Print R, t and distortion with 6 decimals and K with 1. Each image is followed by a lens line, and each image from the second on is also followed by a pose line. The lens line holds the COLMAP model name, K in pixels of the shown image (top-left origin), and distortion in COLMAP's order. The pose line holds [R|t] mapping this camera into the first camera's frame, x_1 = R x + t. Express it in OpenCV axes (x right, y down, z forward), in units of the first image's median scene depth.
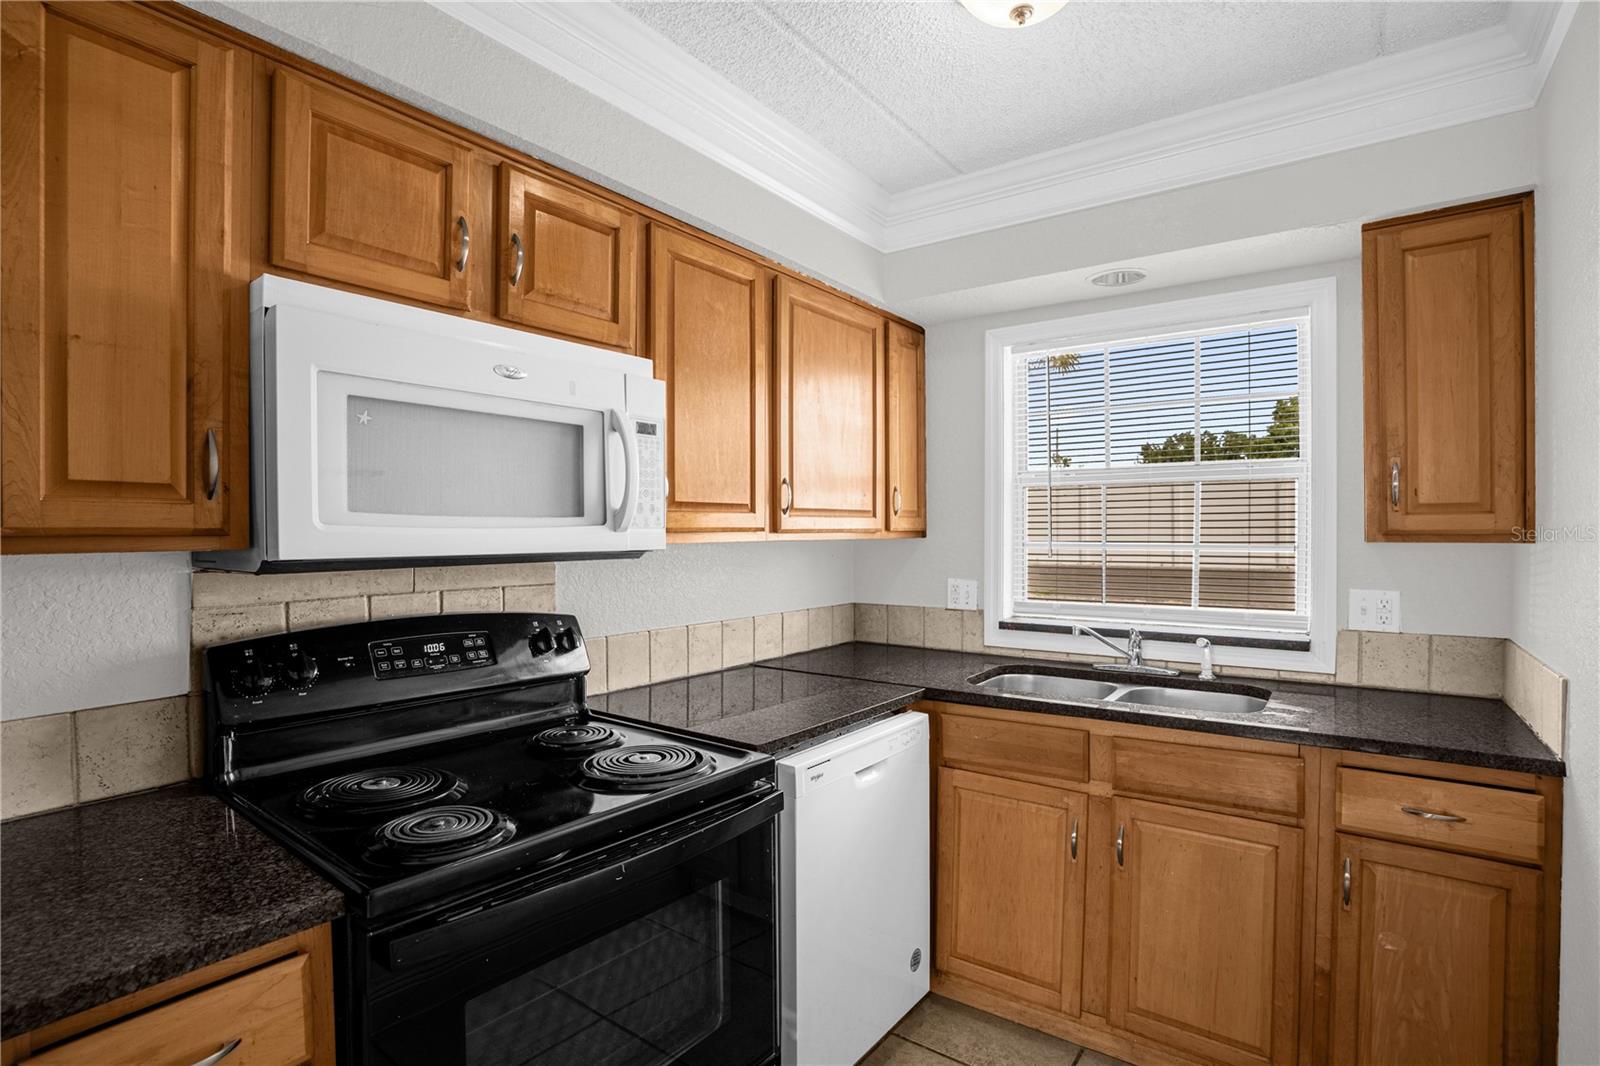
lens RADIAL K [[796.6, 0, 794.4], [0, 796.6, 537.1], [0, 0, 1]] dist [-0.060085, 0.032853]
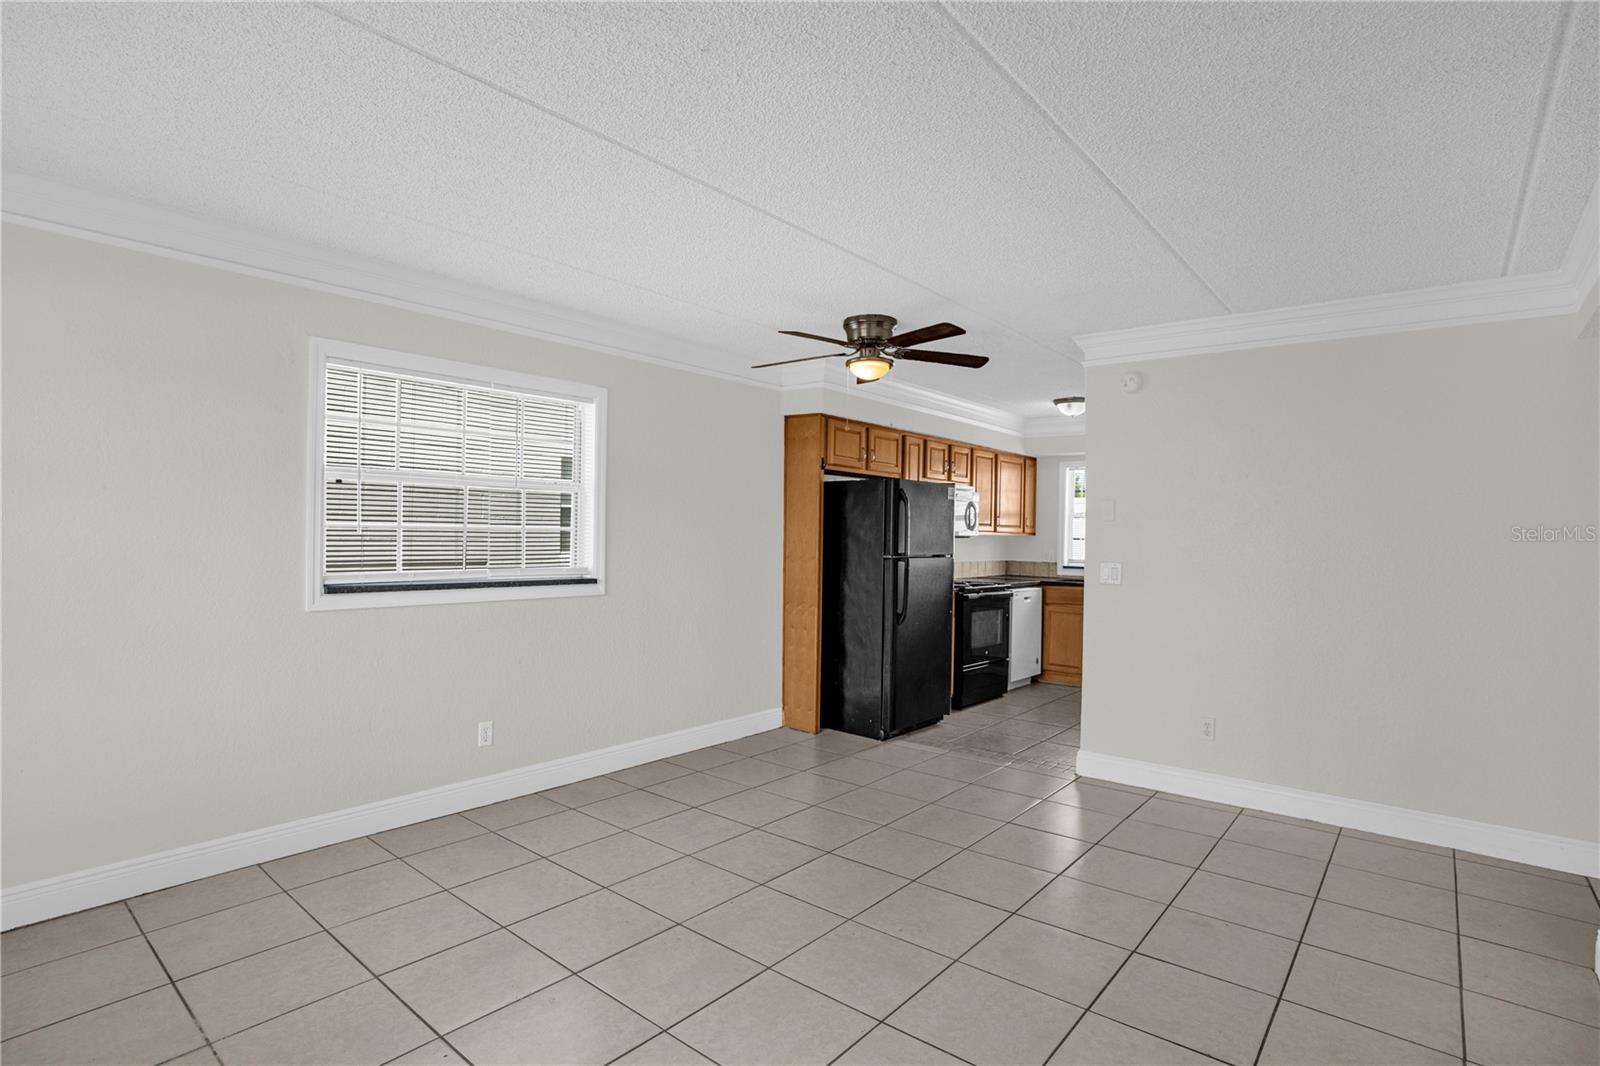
lens RADIAL K [[796.6, 0, 794.4], [0, 796.6, 537.1], [0, 0, 1]] dist [-0.060085, 0.032853]
pose [[0.997746, 0.020801, -0.063805, -0.715840], [-0.021107, 0.999769, -0.004124, 0.049695], [0.063704, 0.005461, 0.997954, -2.588105]]
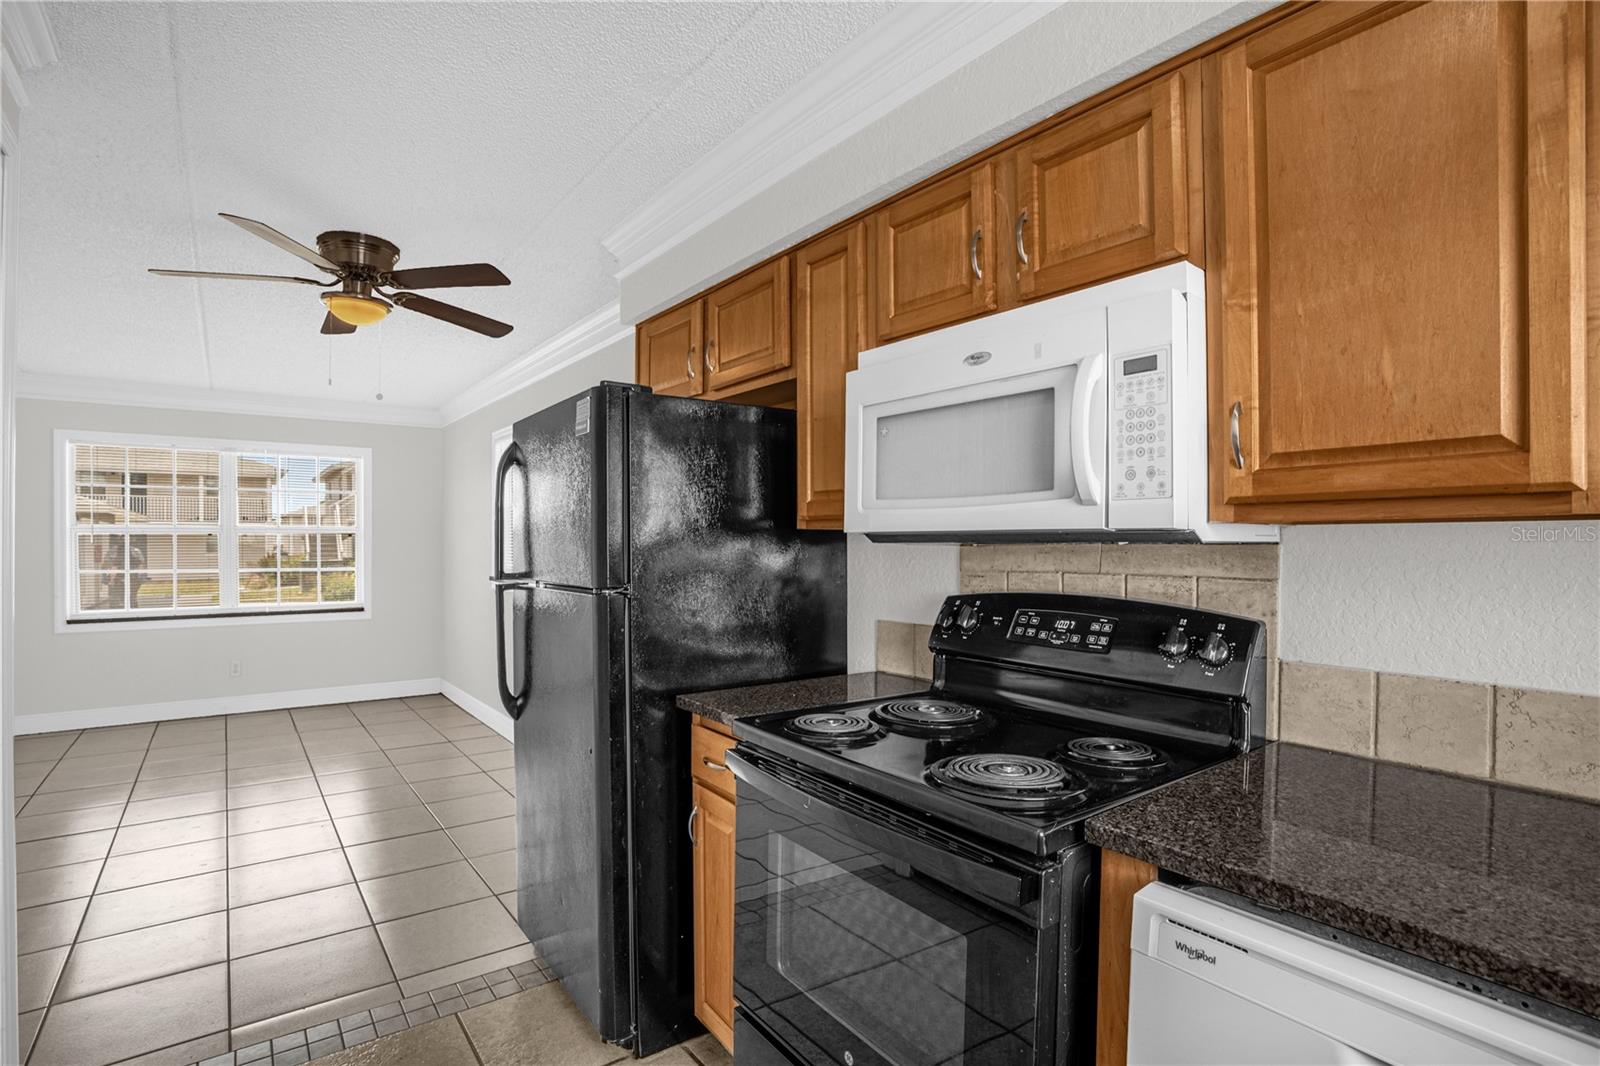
lens RADIAL K [[796.6, 0, 794.4], [0, 796.6, 537.1], [0, 0, 1]] dist [-0.060085, 0.032853]
pose [[-0.282363, -0.004247, -0.959298, 0.522597], [-0.008070, 0.999965, -0.002052, 0.024169], [0.959274, 0.007162, -0.282387, 0.768644]]
